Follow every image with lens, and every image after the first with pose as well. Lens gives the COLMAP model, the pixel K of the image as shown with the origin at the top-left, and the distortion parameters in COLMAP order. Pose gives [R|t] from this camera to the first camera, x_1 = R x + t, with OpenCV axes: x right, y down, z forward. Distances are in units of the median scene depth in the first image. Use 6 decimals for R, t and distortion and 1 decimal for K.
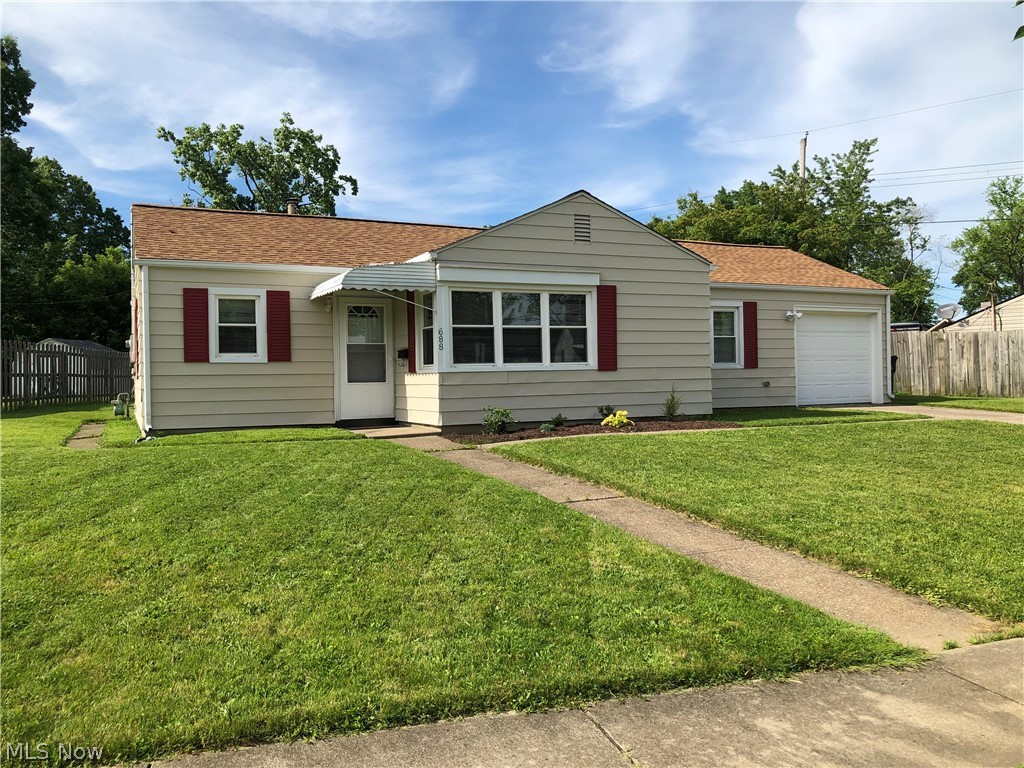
lens RADIAL K [[825.6, 0, 512.2], [0, 825.6, 382.6], [0, 0, 1]] dist [-0.001365, -0.000134]
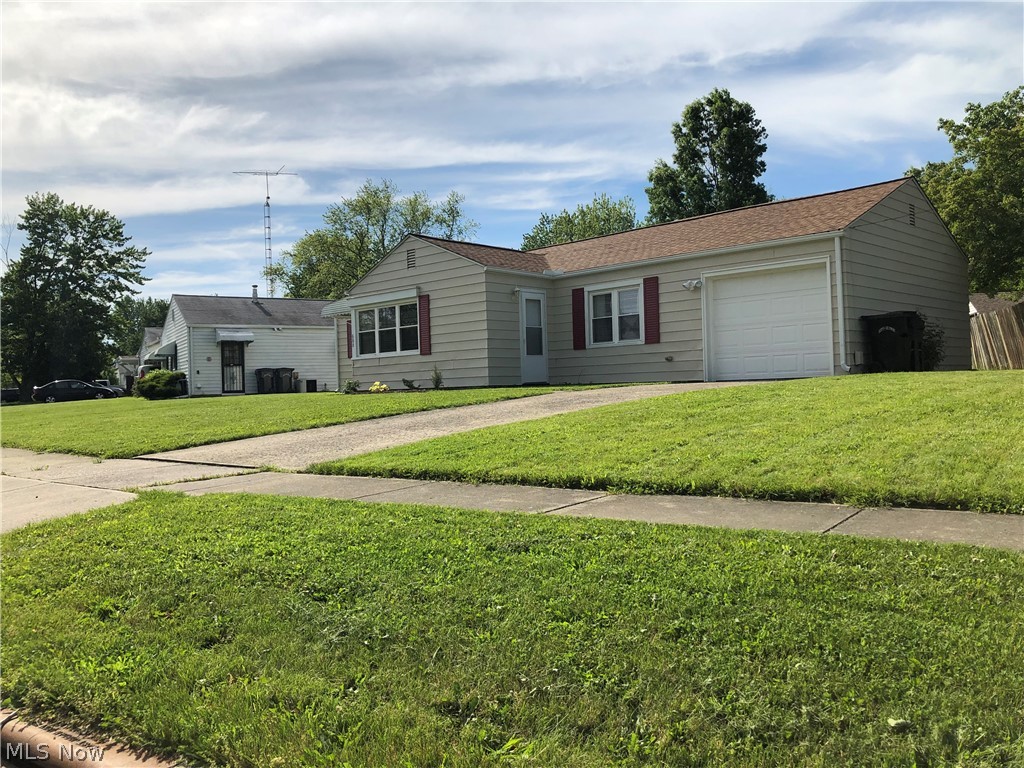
lens RADIAL K [[825.6, 0, 512.4], [0, 825.6, 382.9], [0, 0, 1]] dist [-0.001365, -0.000134]
pose [[0.376842, 0.009013, -0.926234, 1.153243], [0.021822, 0.999589, 0.018606, 0.008012], [0.926021, -0.027224, 0.376490, 0.463840]]
